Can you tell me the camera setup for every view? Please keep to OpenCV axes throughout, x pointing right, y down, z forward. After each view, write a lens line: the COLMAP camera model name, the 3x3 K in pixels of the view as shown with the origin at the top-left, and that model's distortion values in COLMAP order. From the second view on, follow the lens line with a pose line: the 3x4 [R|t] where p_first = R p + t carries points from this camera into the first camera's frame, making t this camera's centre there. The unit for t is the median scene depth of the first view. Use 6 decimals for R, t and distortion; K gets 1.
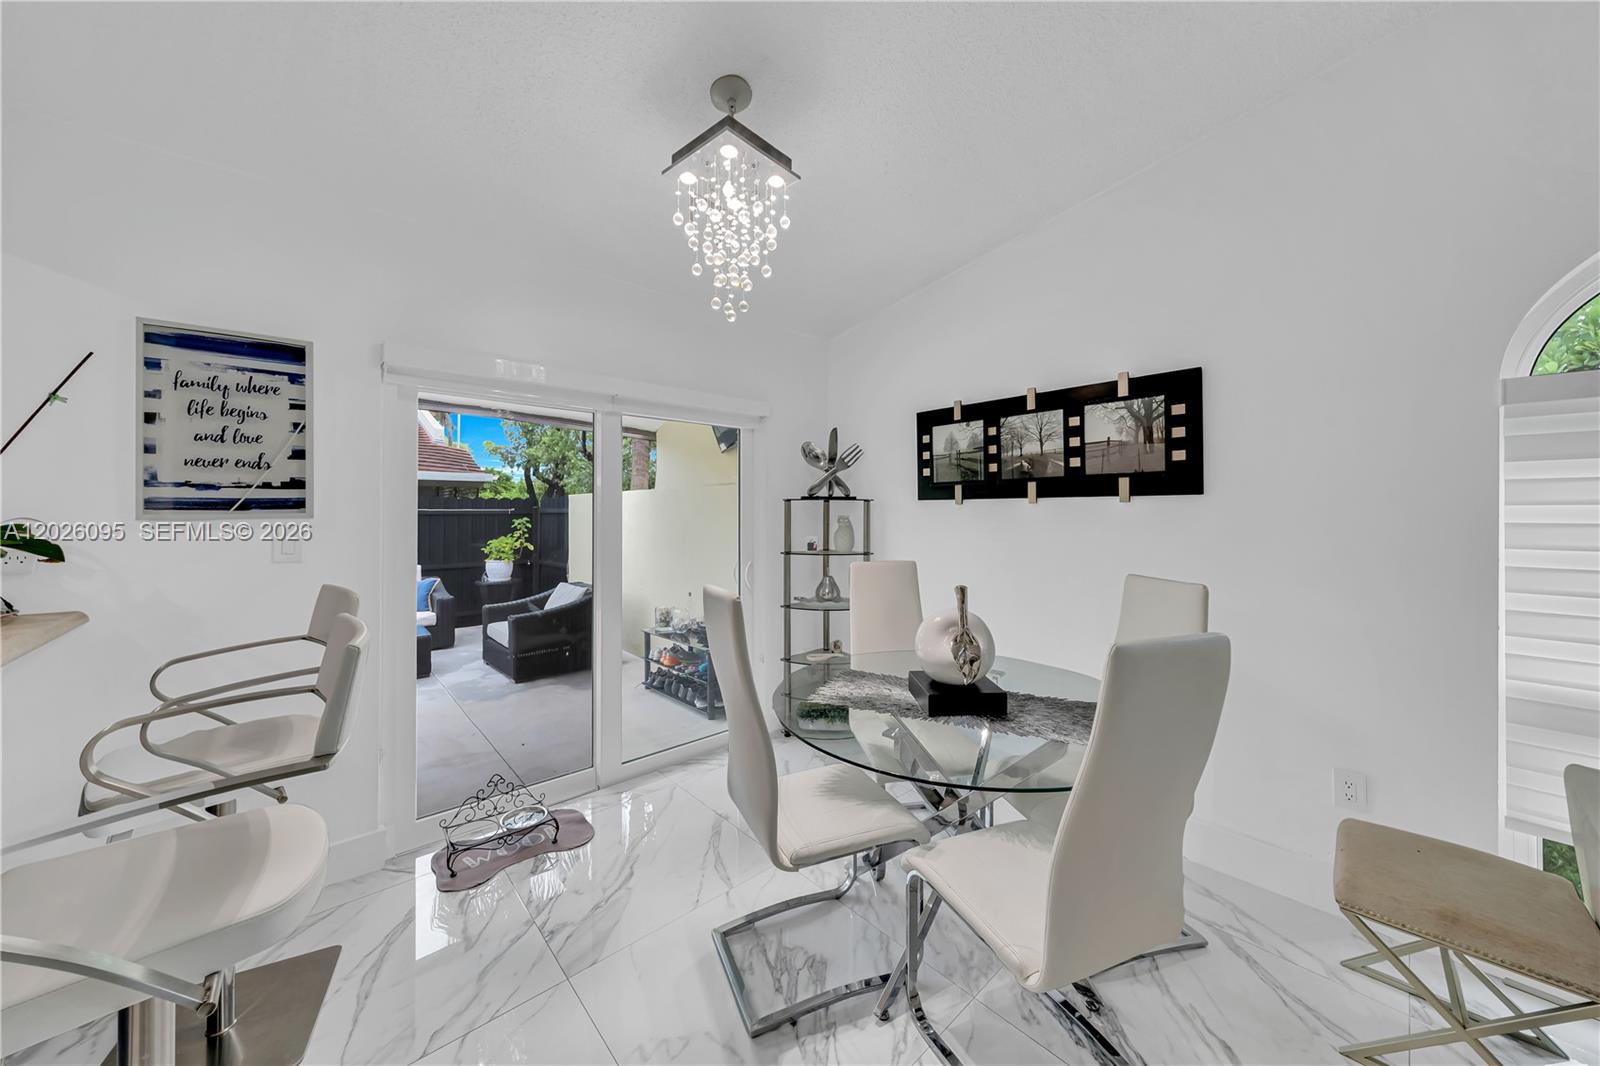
lens RADIAL K [[549.8, 0, 786.2], [0, 549.8, 506.6], [0, 0, 1]] dist [-0.005015, 0.000296]
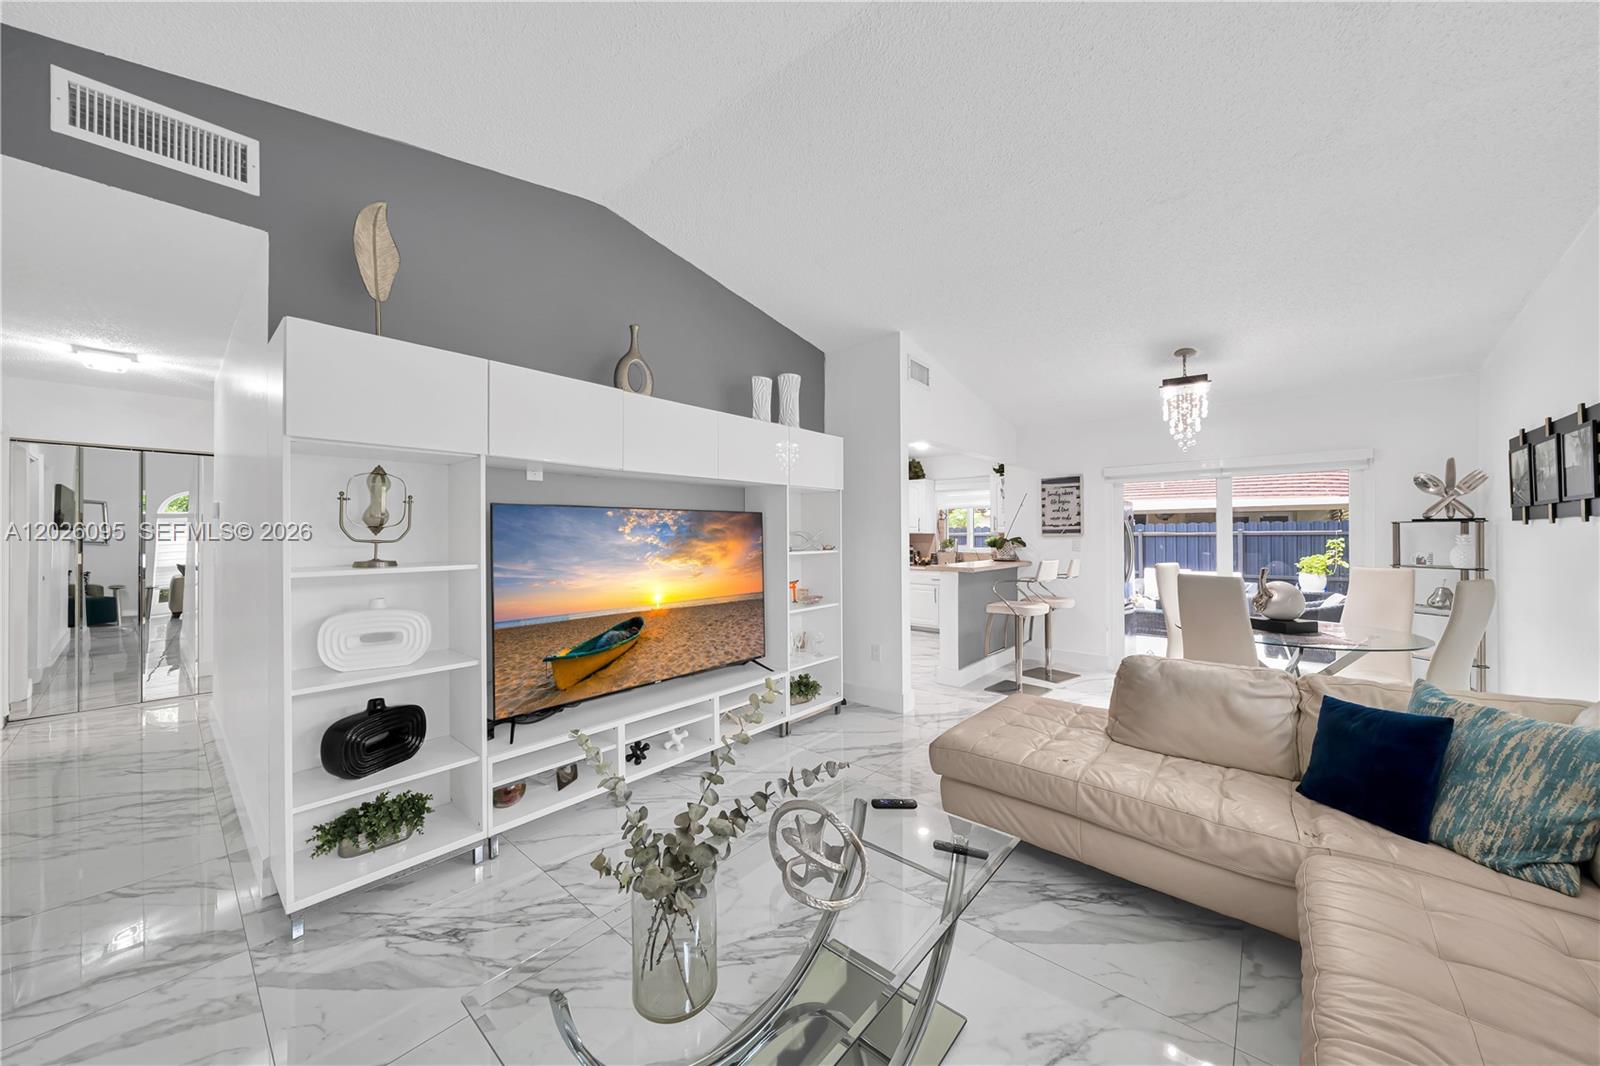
lens RADIAL K [[549.8, 0, 799.1], [0, 549.8, 528.9], [0, 0, 1]] dist [-0.005015, 0.000296]
pose [[0.135119, -0.013824, -0.990733, 1.729051], [0.014095, 0.999828, -0.012029, -0.001726], [0.990729, -0.012339, 0.135291, -0.830274]]
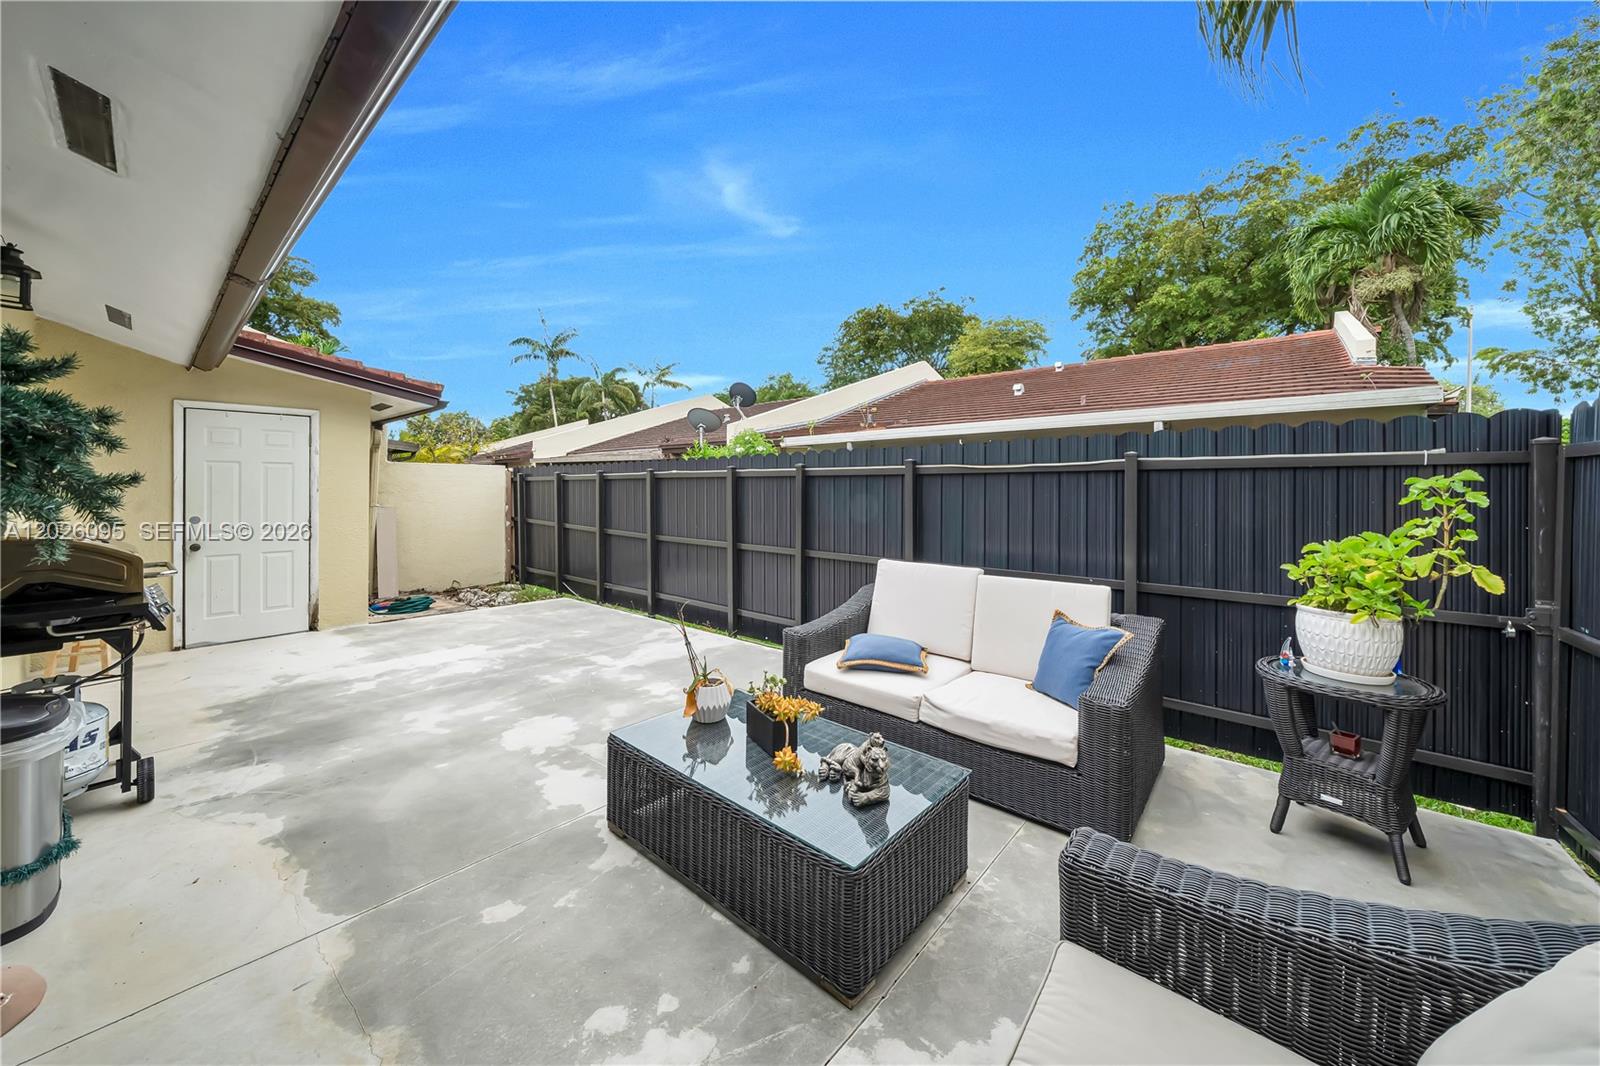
lens RADIAL K [[559.1, 0, 811.0], [0, 559.1, 488.3], [0, 0, 1]] dist [-0.006065, 0.000737]
pose [[0.158205, -0.011081, -0.987344, -0.944263], [-0.000478, 0.999936, -0.011299, 0.119883], [0.987406, 0.002260, 0.158190, 2.364429]]
